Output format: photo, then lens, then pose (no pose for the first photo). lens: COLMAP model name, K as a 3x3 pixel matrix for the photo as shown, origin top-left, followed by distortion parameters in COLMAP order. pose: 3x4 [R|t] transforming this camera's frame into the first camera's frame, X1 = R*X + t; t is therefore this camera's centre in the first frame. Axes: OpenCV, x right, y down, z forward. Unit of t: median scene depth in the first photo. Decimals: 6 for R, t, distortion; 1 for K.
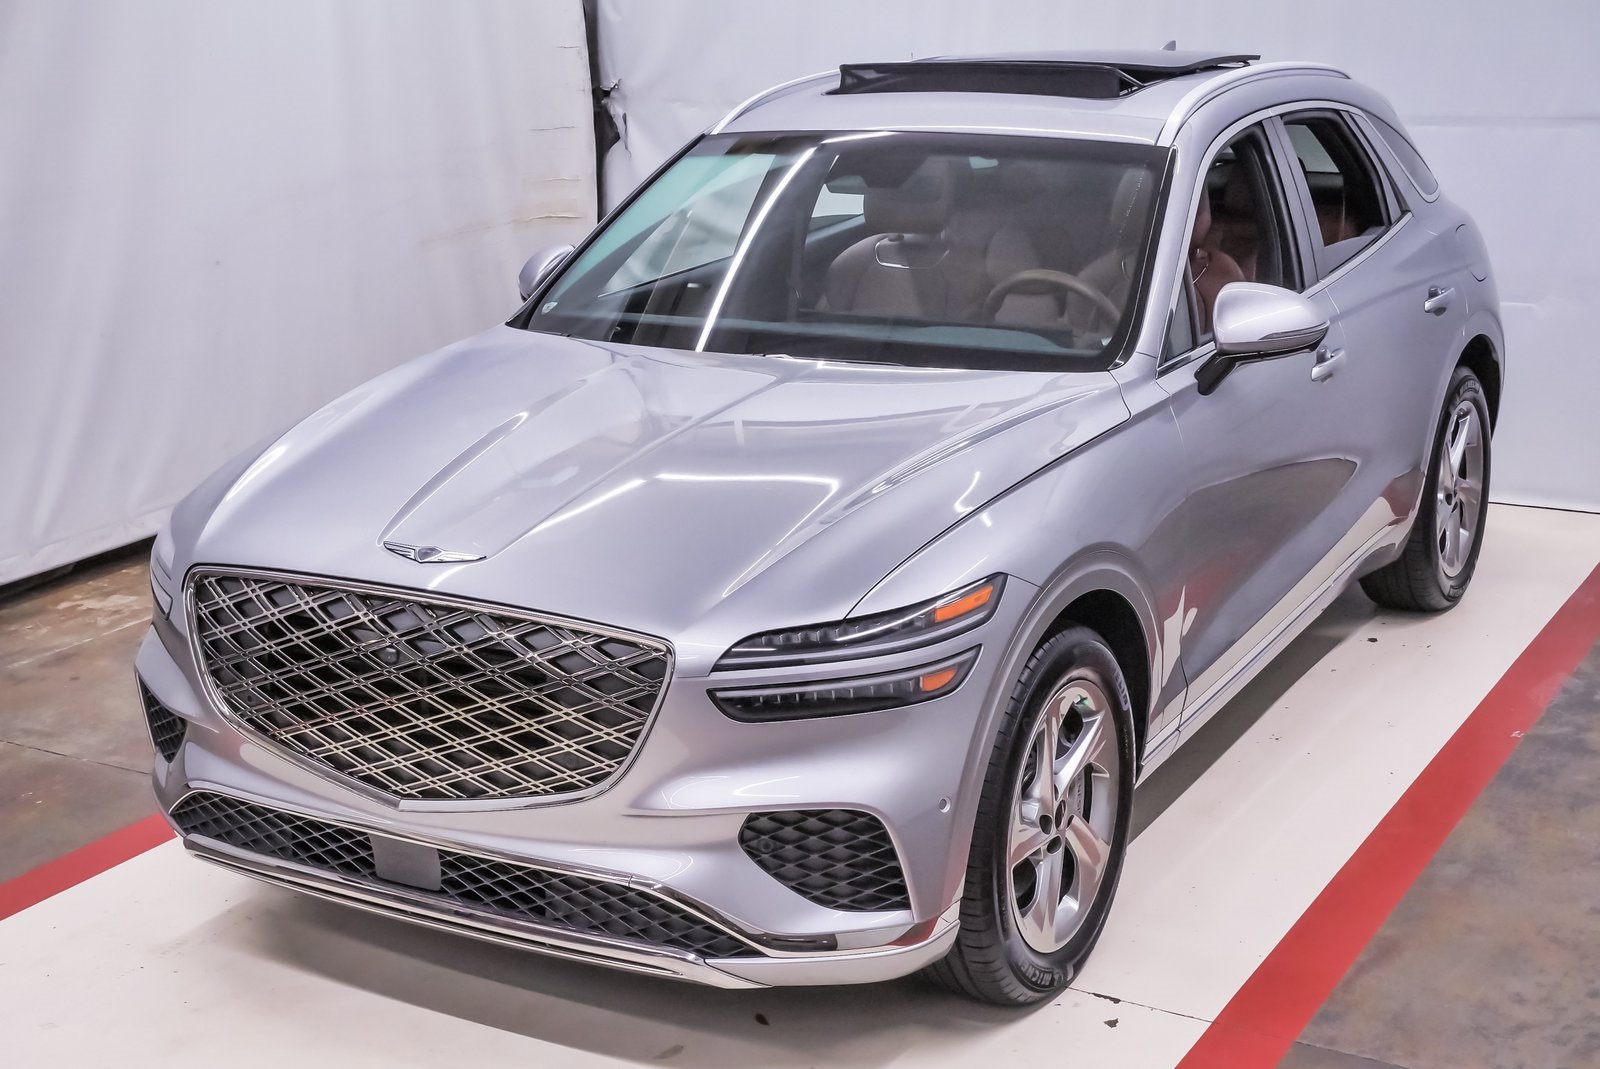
lens RADIAL K [[2076.3, 0, 800.5], [0, 2076.3, 533.8], [0, 0, 1]] dist [0.022585, 0.000000]
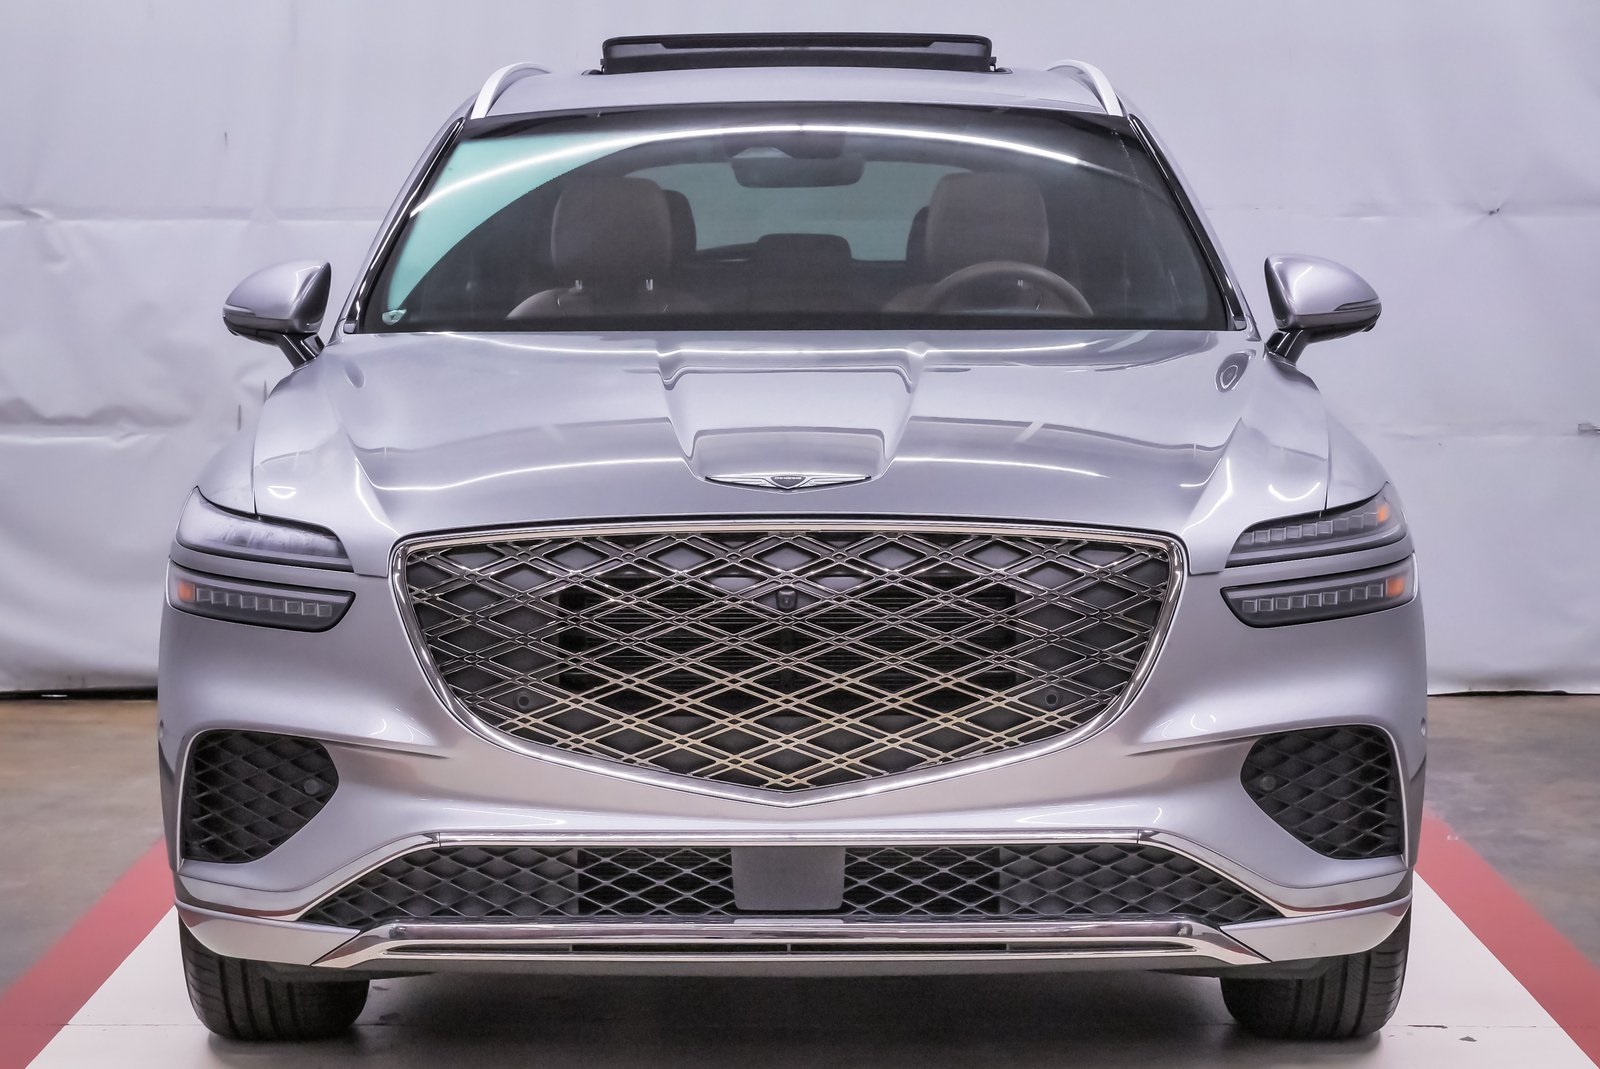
lens RADIAL K [[3409.9, 0, 804.9], [0, 3409.9, 534.1], [0, 0, 1]] dist [0.035850, 0.000000]
pose [[0.884635, -0.027292, 0.465485, -0.794139], [0.106942, 0.983551, -0.145573, 0.223647], [-0.453856, 0.178559, 0.873002, -0.135071]]
